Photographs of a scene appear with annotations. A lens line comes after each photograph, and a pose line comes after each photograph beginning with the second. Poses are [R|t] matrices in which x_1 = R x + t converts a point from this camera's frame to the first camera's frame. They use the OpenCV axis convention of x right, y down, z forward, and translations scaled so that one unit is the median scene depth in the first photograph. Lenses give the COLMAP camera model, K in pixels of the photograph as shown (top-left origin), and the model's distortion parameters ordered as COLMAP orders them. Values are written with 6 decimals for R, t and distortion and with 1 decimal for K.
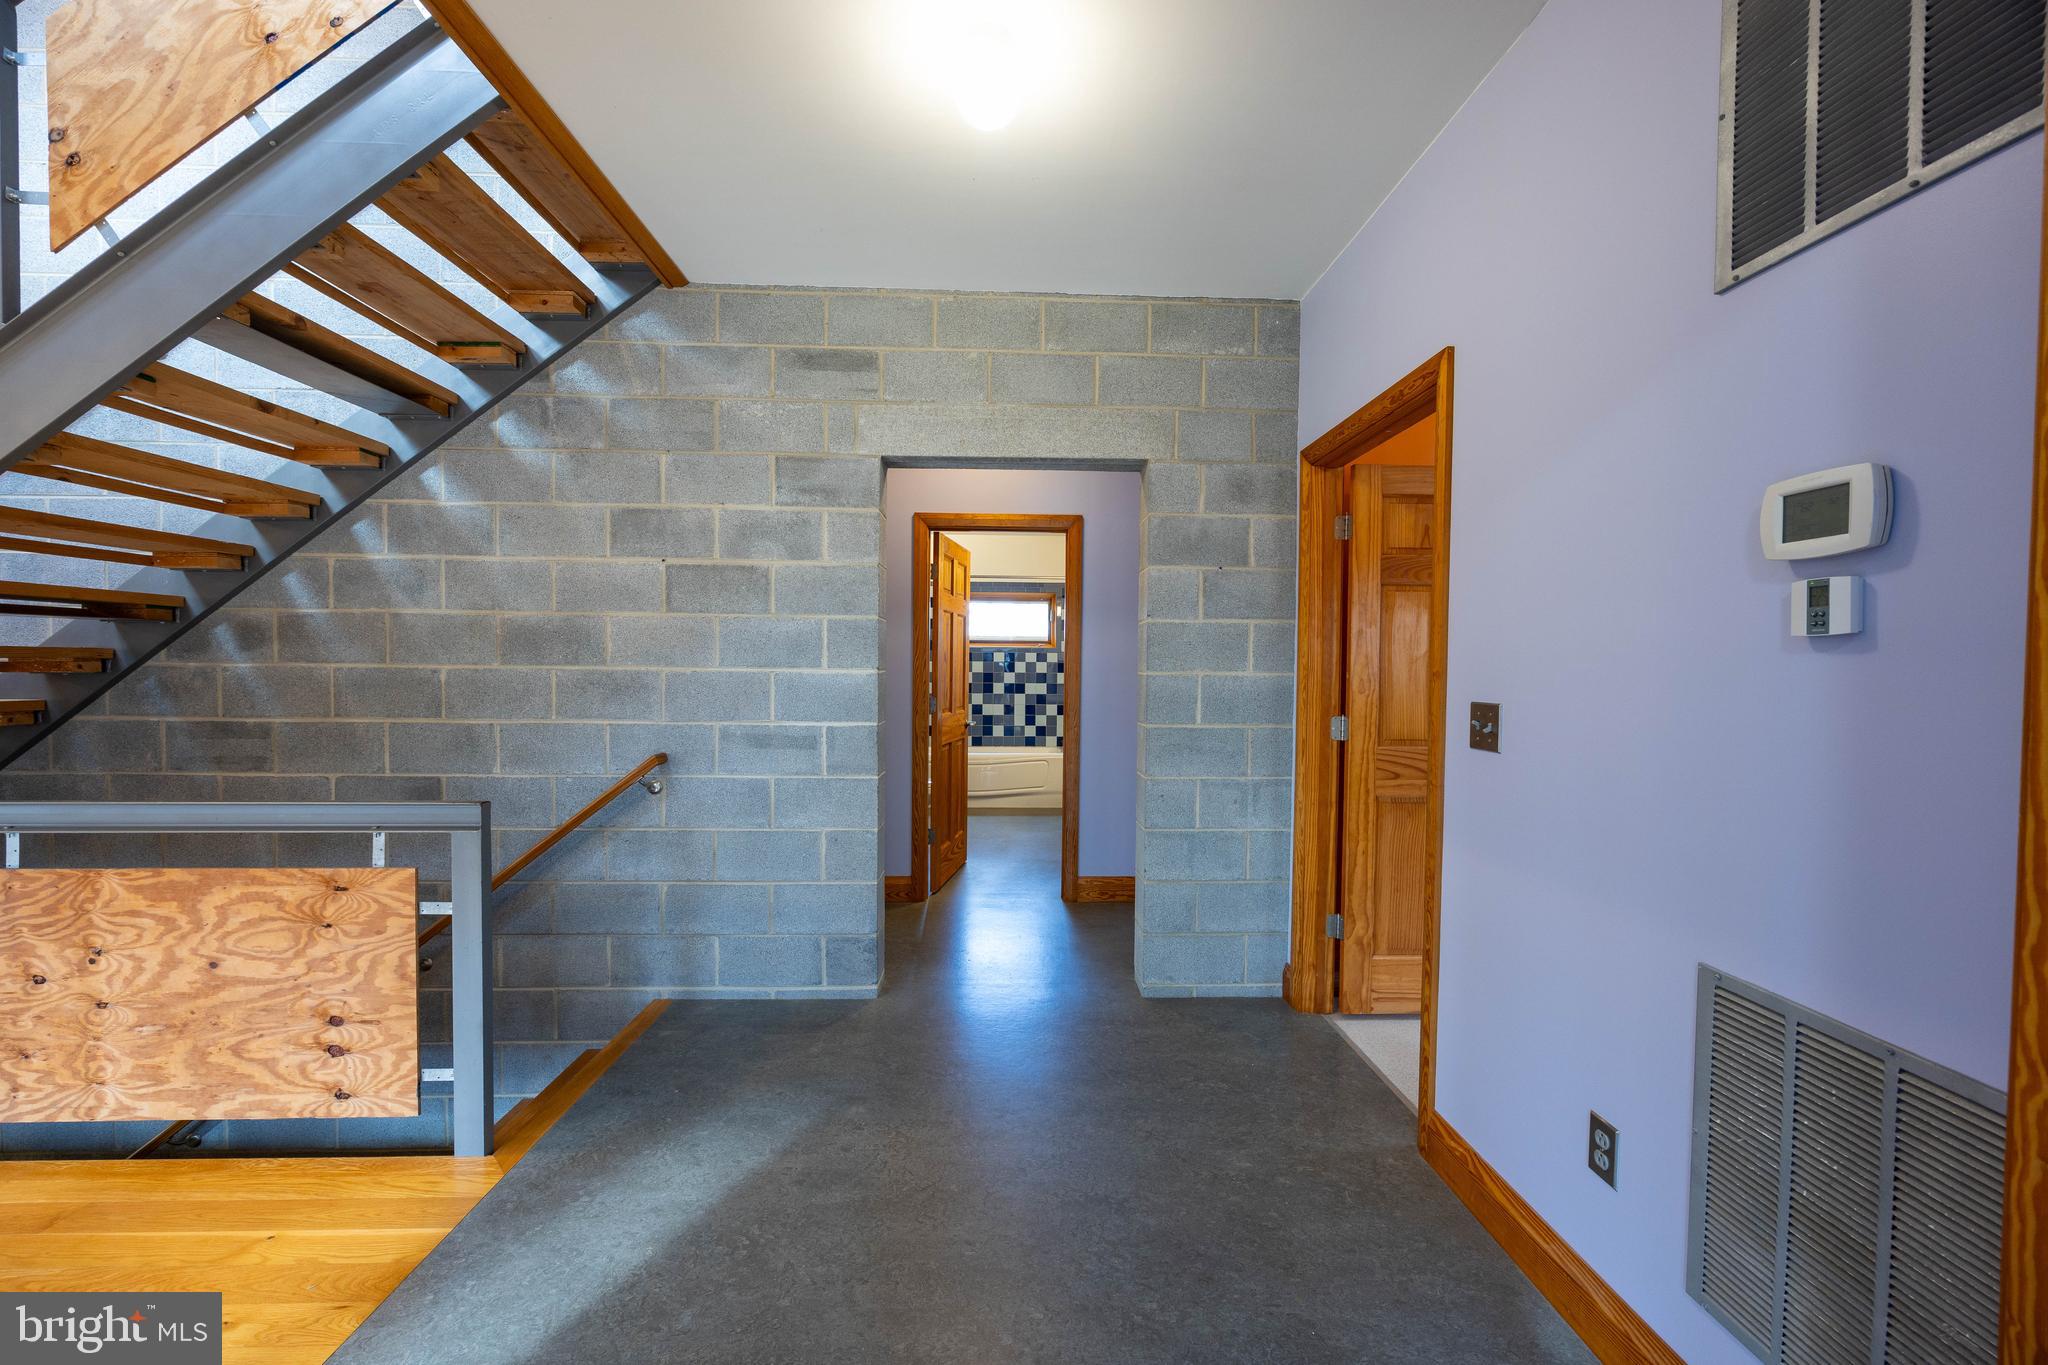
lens RADIAL K [[778.5, 0, 1027.5], [0, 778.5, 682.4], [0, 0, 1]] dist [-0.003641, 0.000464]
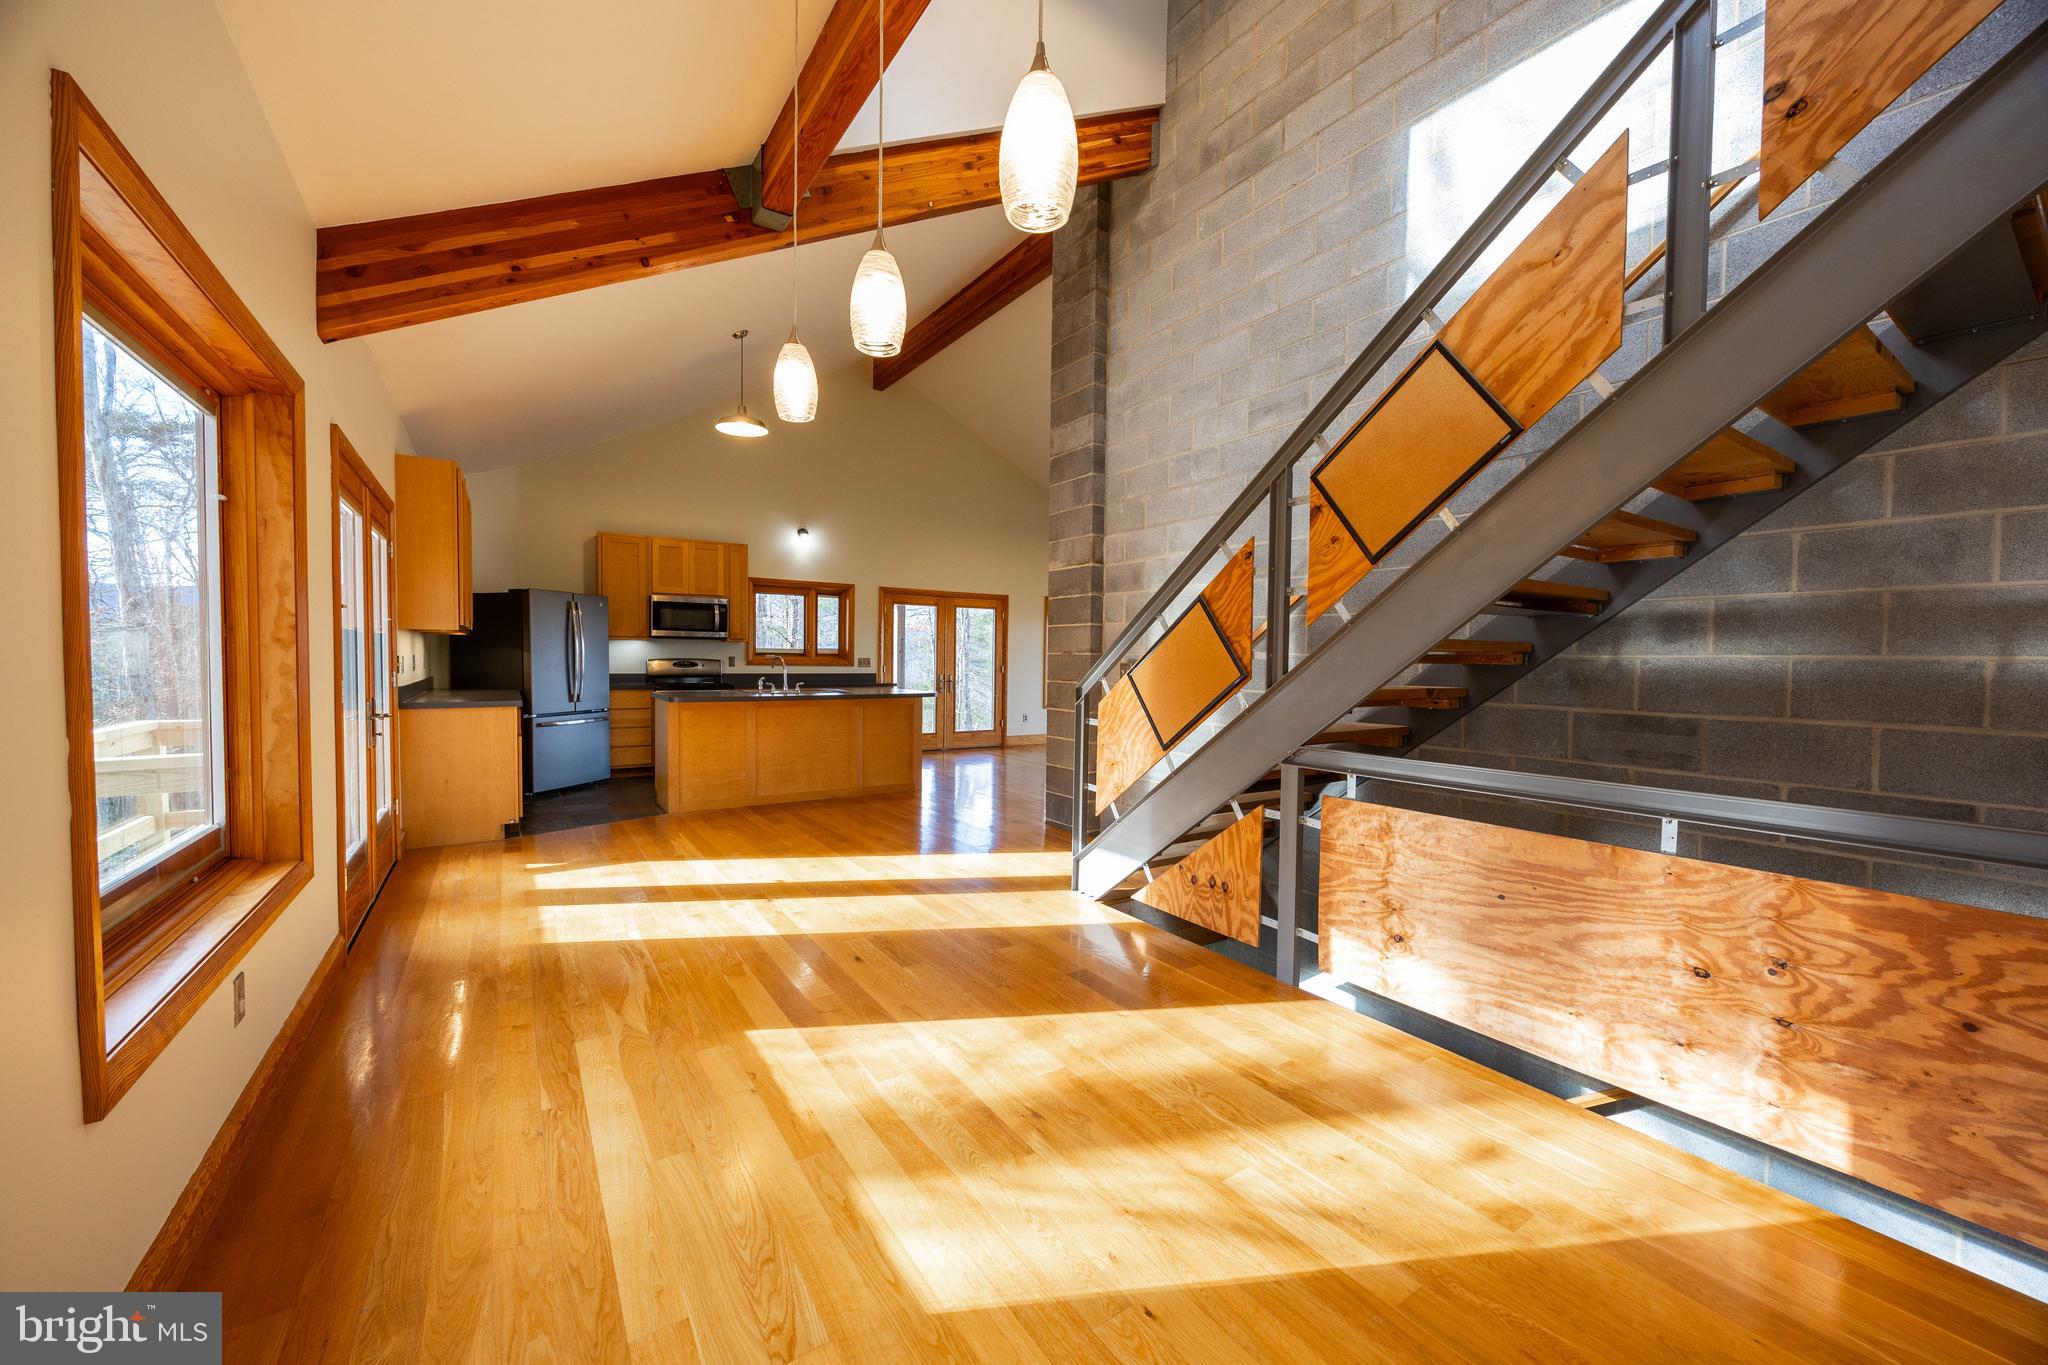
lens RADIAL K [[778.5, 0, 1028.2], [0, 778.5, 683.9], [0, 0, 1]] dist [-0.003641, 0.000464]
pose [[0.527113, 0.024856, -0.849431, -0.601684], [-0.022006, 0.999636, 0.015595, 0.012300], [0.849510, 0.010472, 0.527469, -0.172675]]
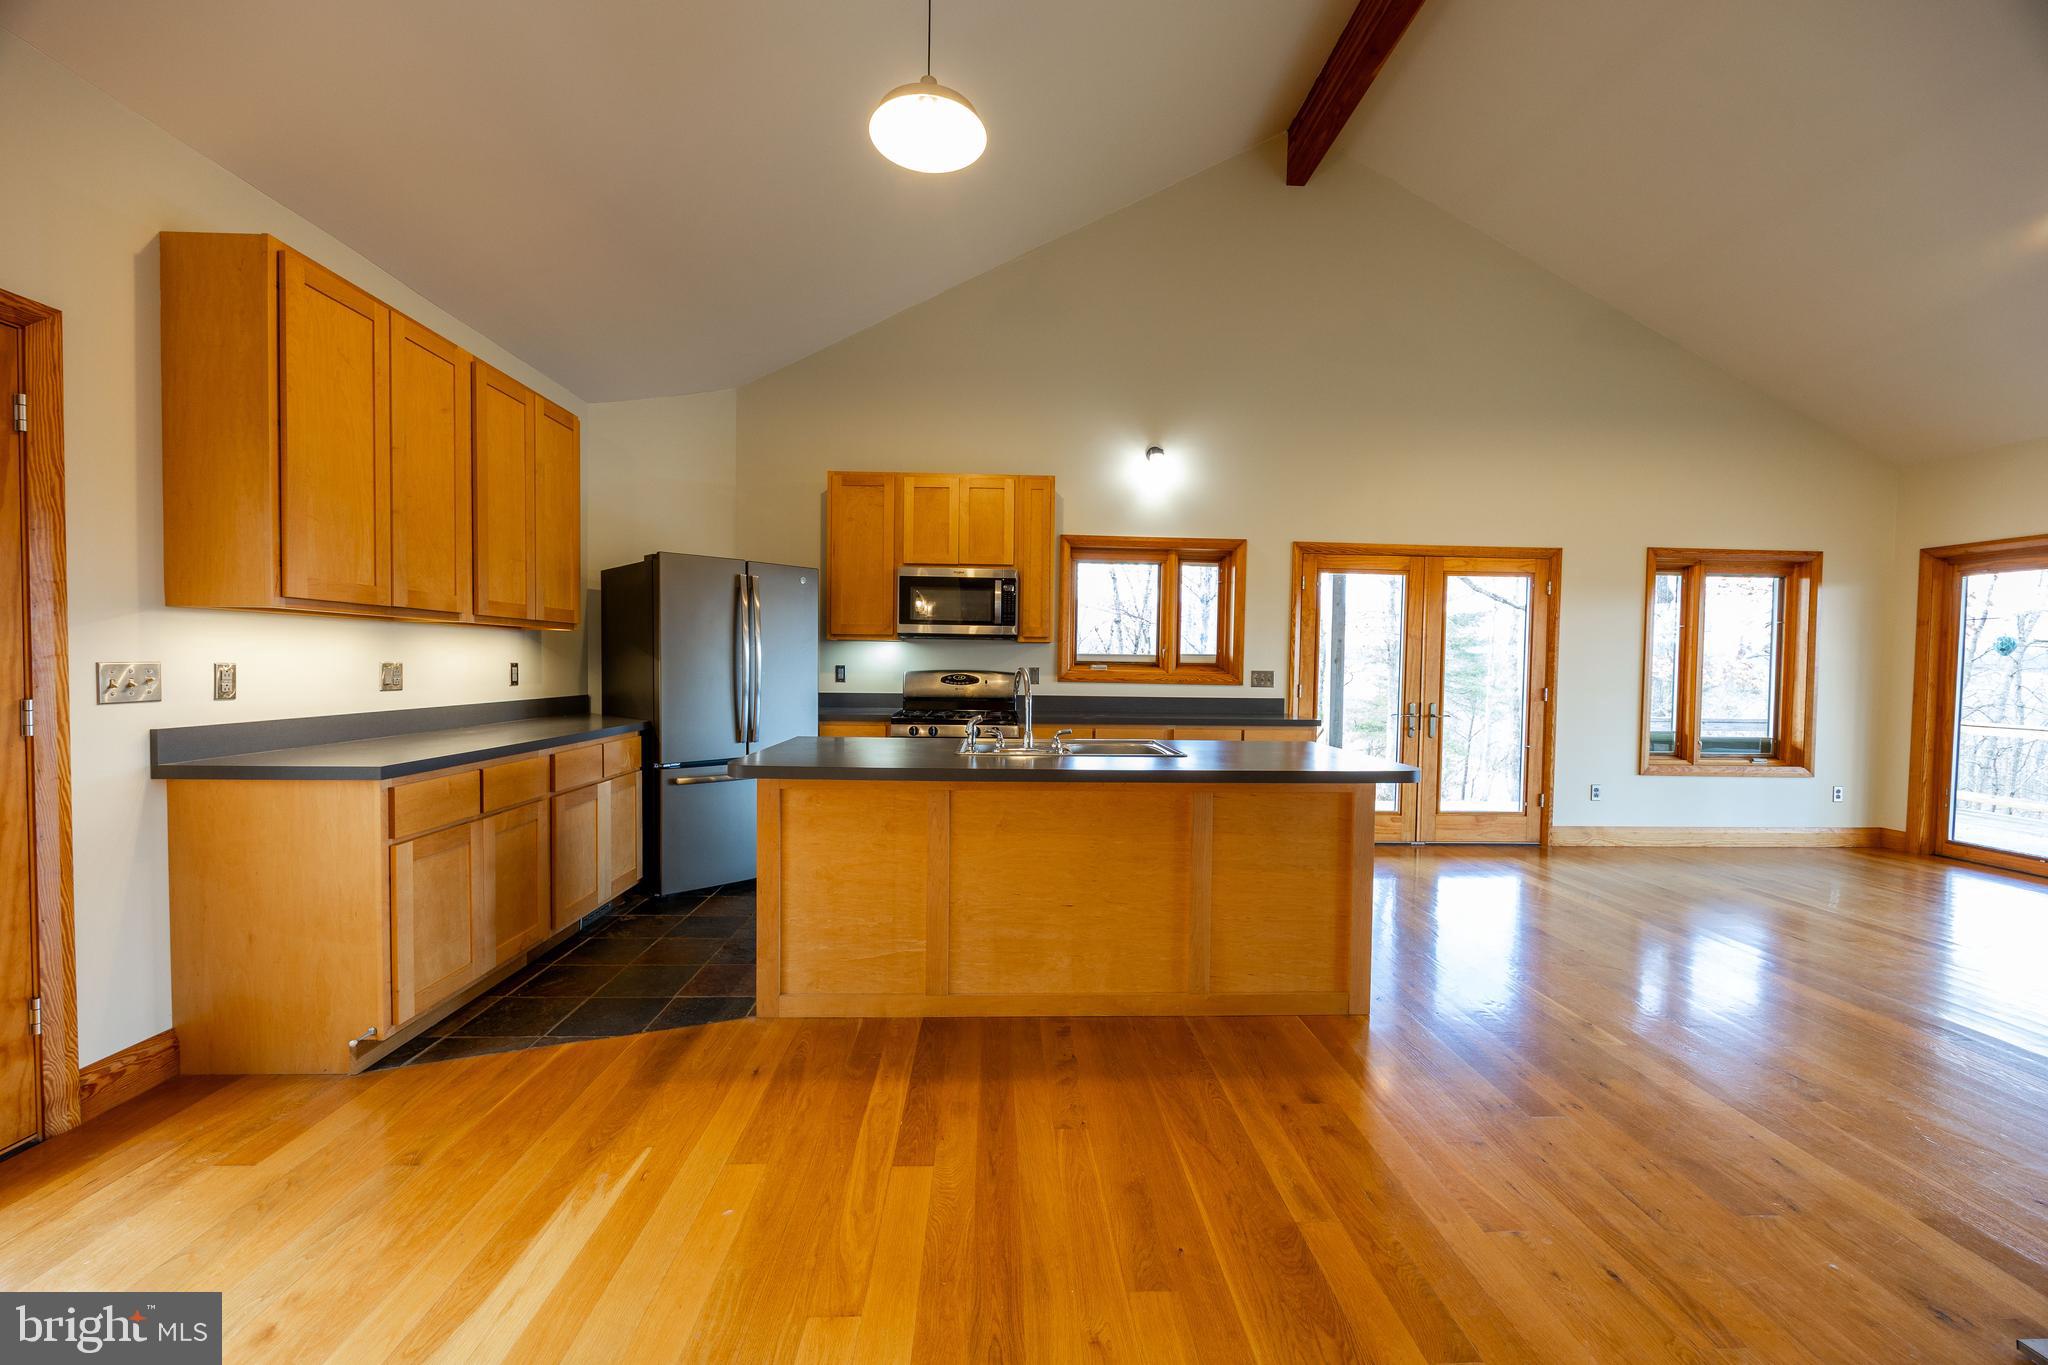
lens RADIAL K [[778.5, 0, 1019.4], [0, 778.5, 685.6], [0, 0, 1]] dist [-0.003641, 0.000464]
pose [[-0.003697, 0.019605, -0.999801, -1.919128], [-0.034139, 0.999223, 0.019720, -0.012367], [0.999410, 0.034205, -0.003025, 0.404750]]
